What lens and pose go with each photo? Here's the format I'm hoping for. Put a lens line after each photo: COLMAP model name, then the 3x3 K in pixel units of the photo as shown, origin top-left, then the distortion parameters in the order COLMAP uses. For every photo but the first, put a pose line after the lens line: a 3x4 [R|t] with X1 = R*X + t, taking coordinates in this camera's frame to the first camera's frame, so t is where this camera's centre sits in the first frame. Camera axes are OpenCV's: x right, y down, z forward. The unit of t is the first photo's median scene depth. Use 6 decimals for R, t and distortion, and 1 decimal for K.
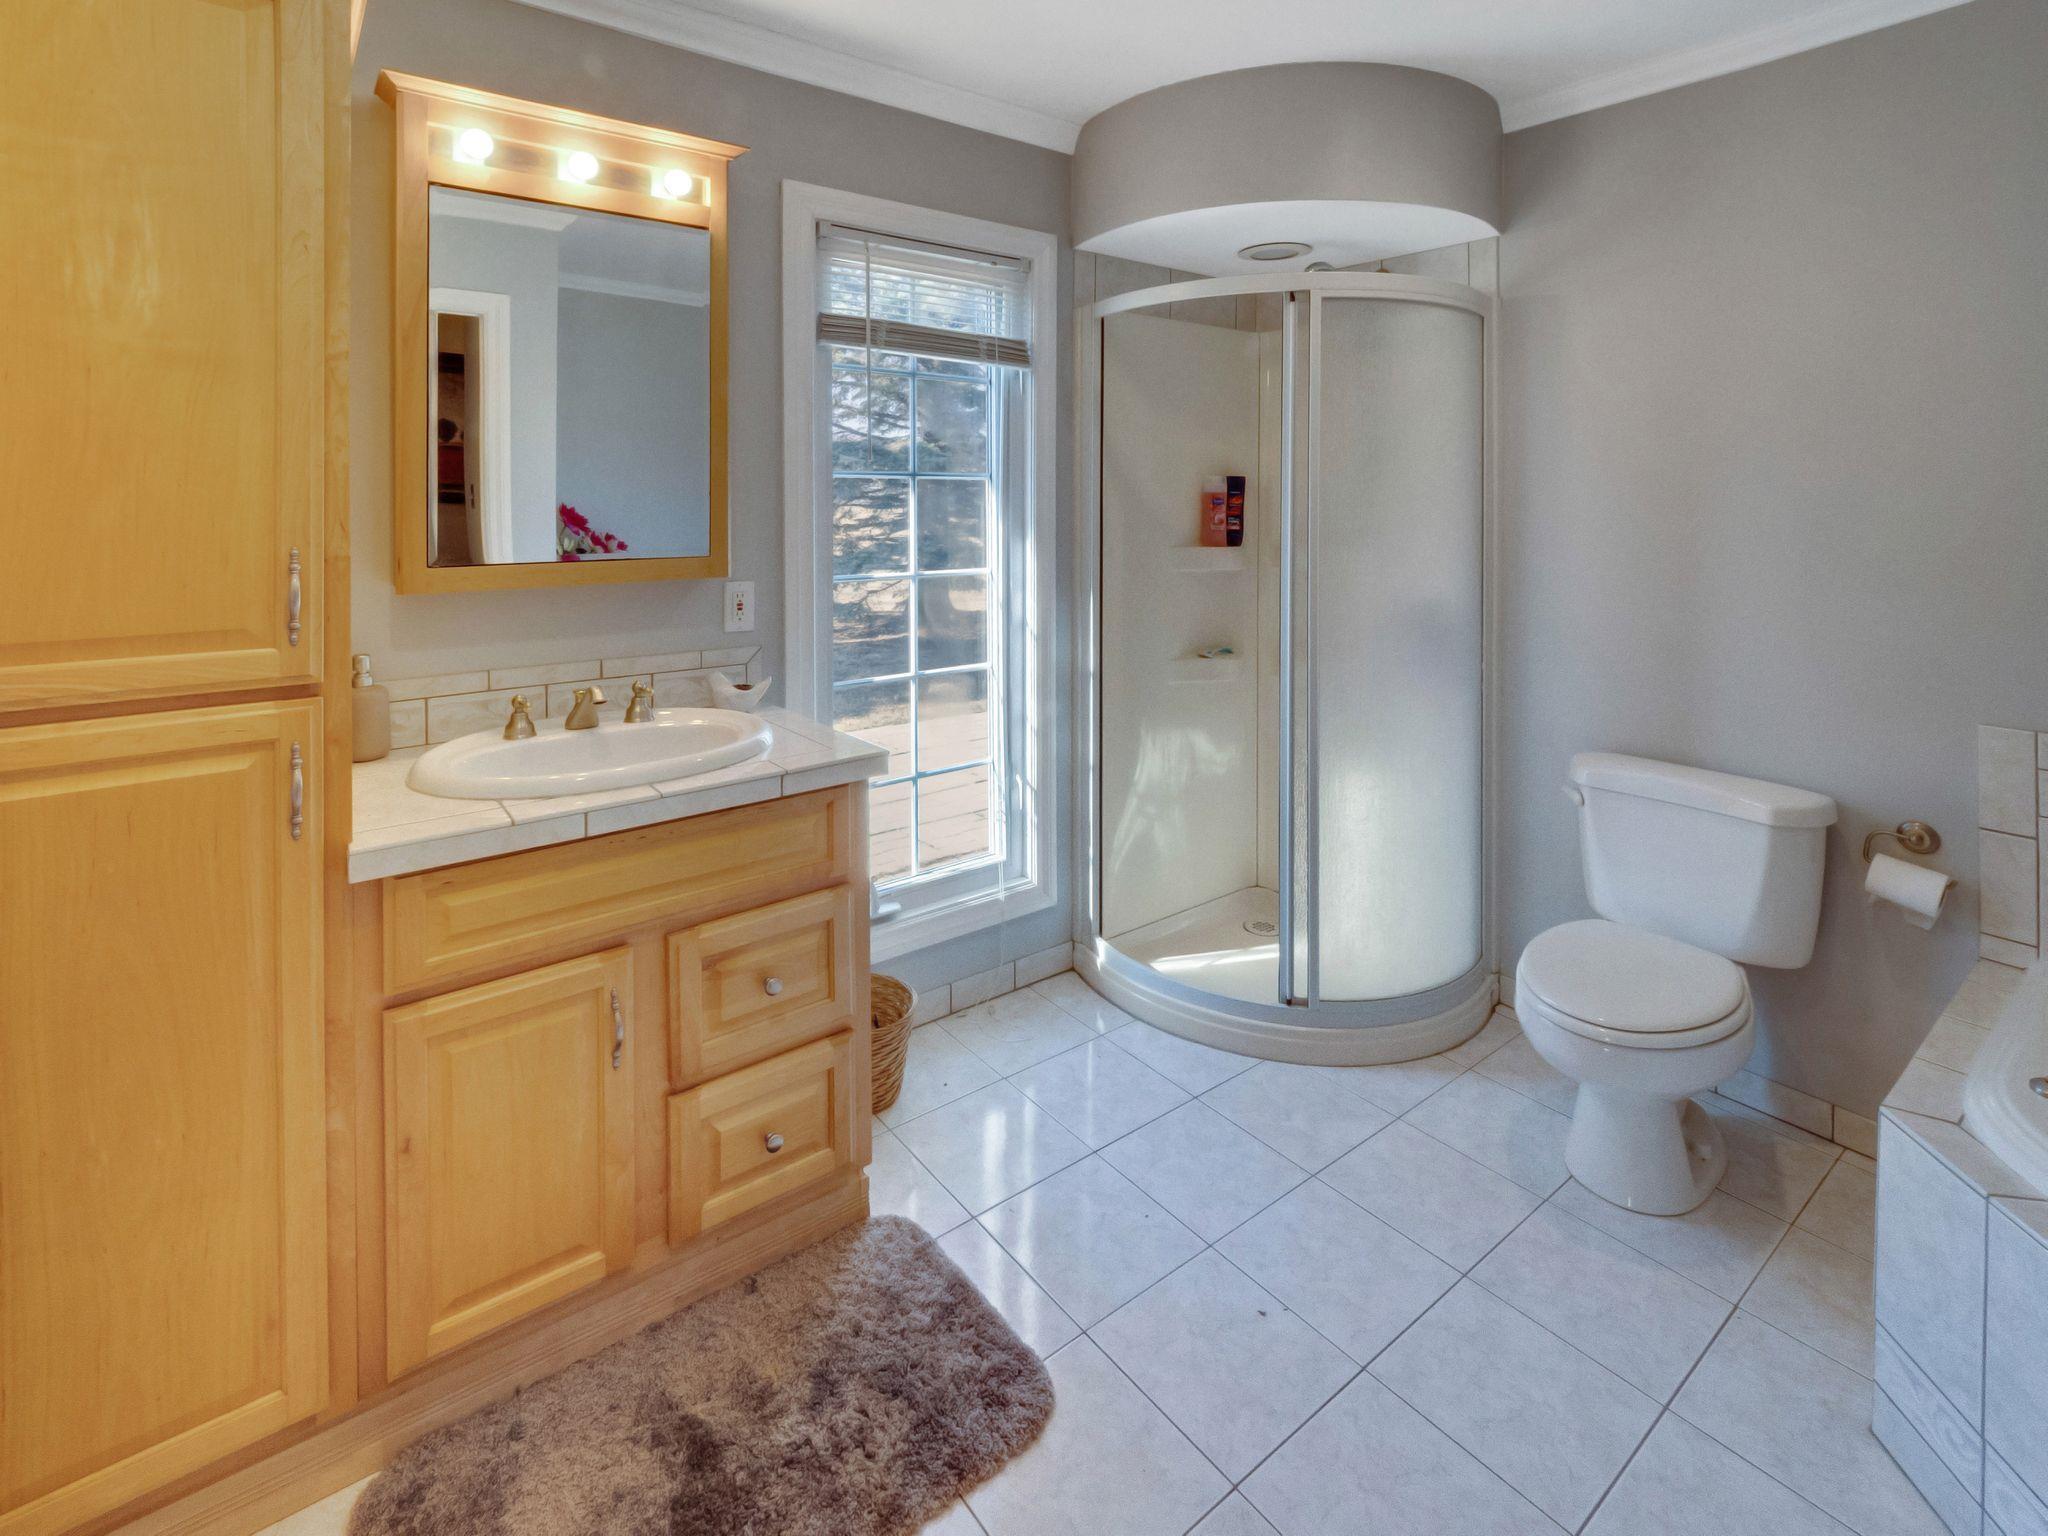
lens RADIAL K [[944.9, 0, 1024.0], [0, 944.9, 768.0], [0, 0, 1]] dist [-0.000563, -0.000582]
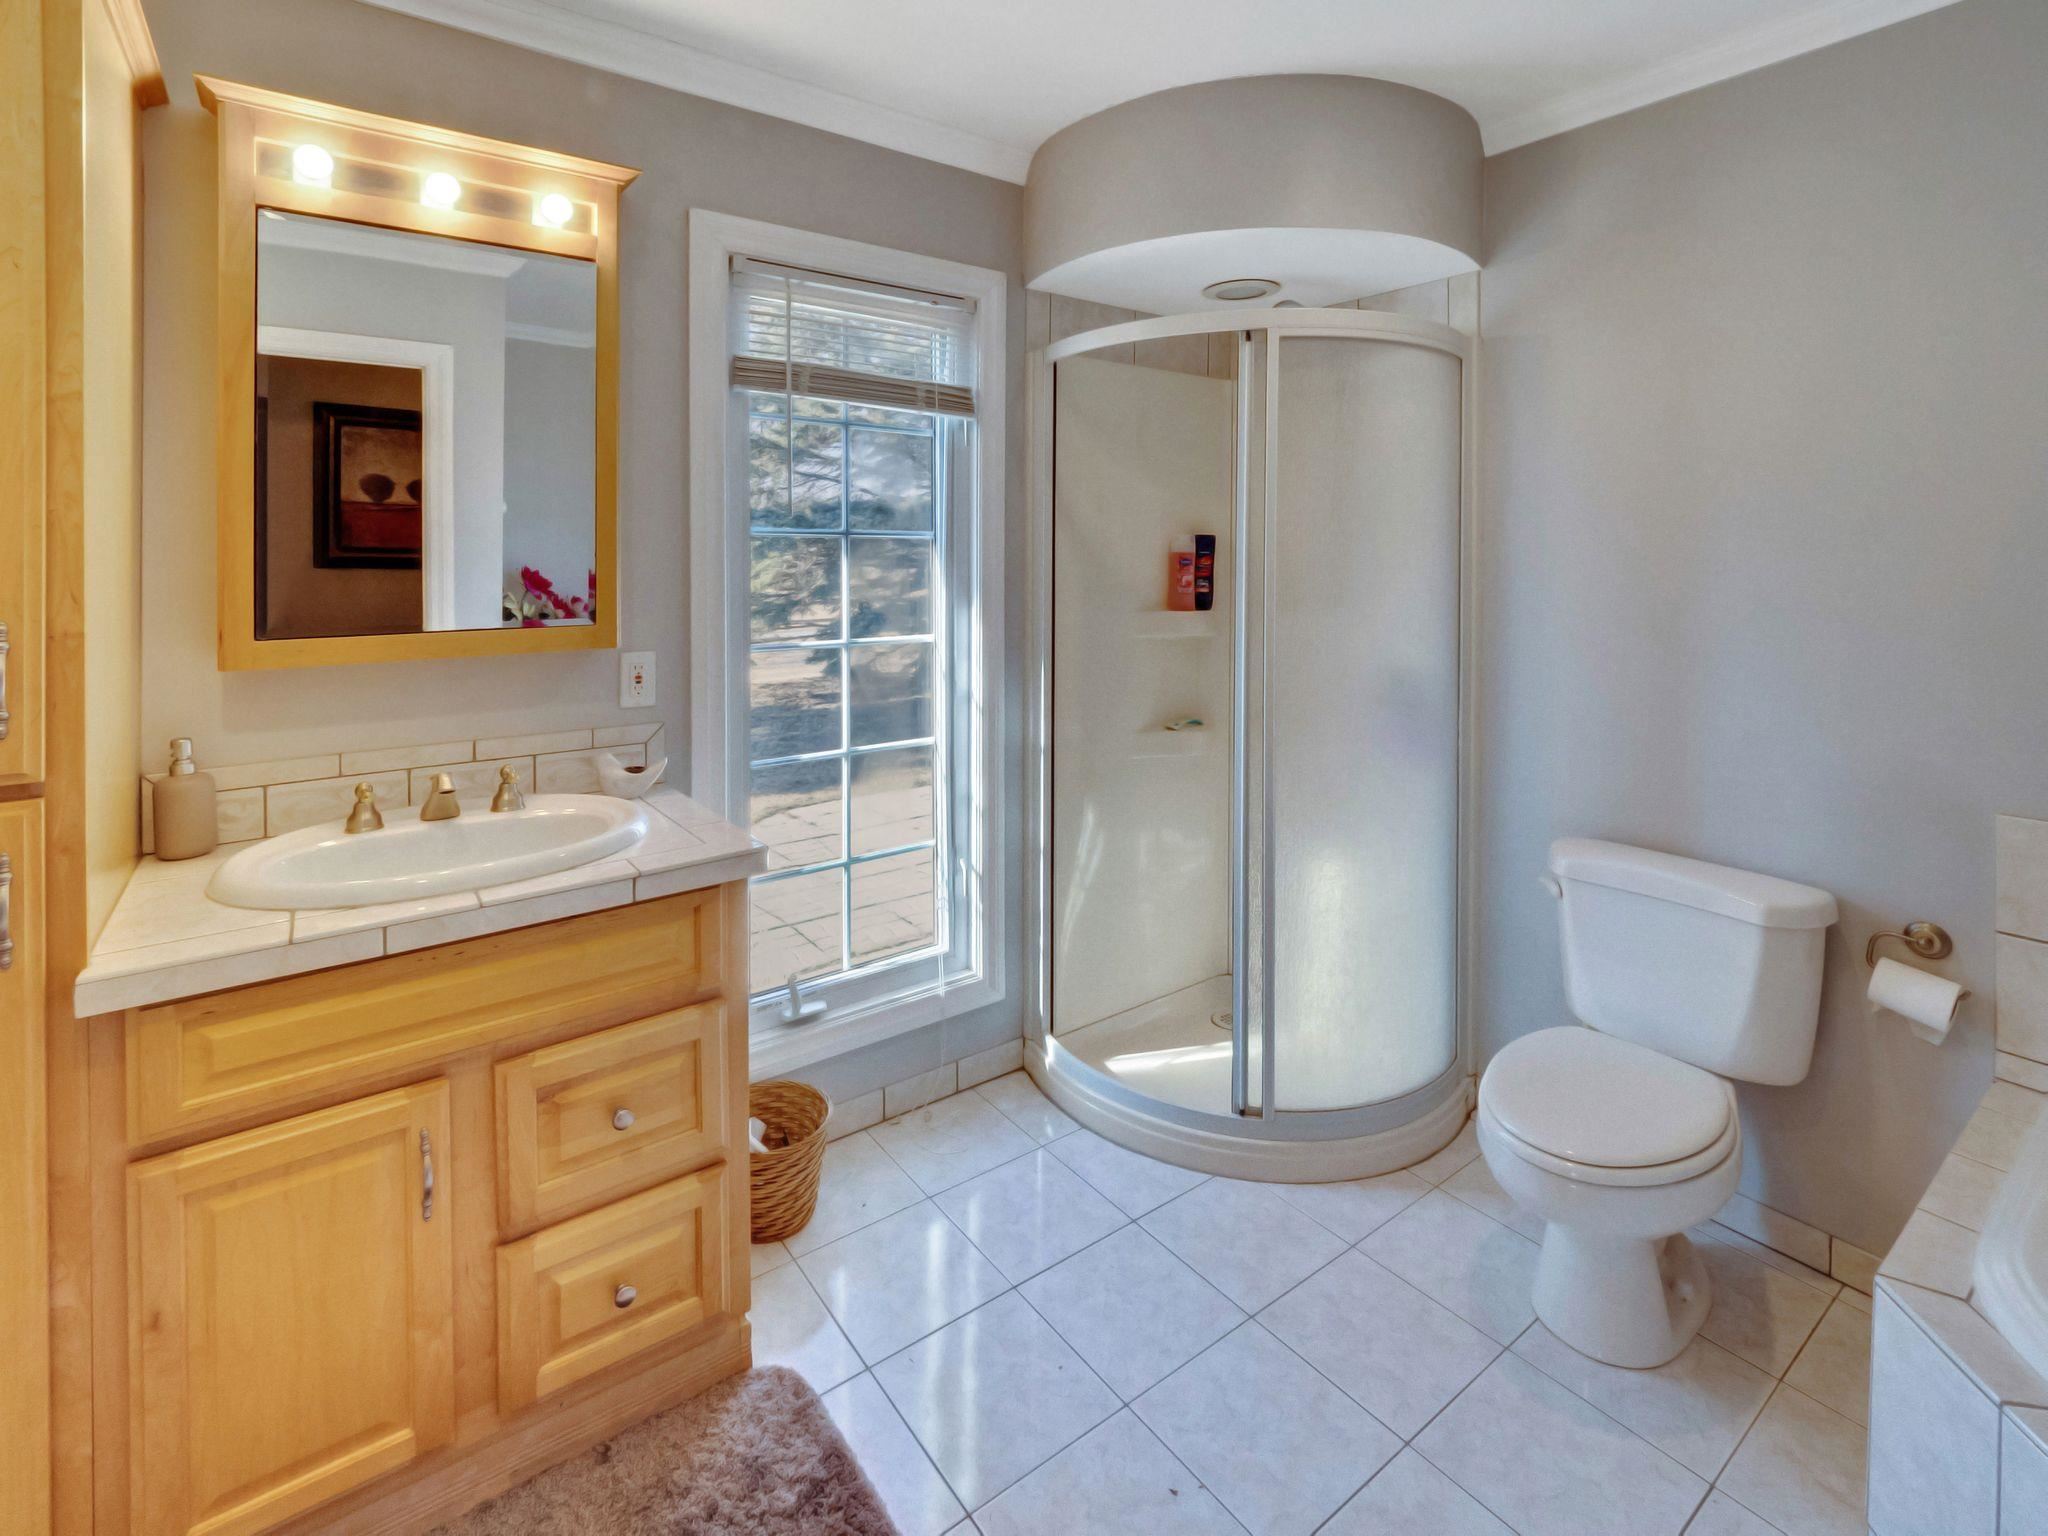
lens RADIAL K [[968.5, 0, 1023.6], [0, 968.5, 849.4], [0, 0, 1]] dist [-0.005085, -0.000098]
pose [[0.999996, -0.002745, -0.000013, 0.084883], [0.002745, 0.999904, 0.013552, -0.023781], [-0.000024, -0.013552, 0.999908, 0.082305]]
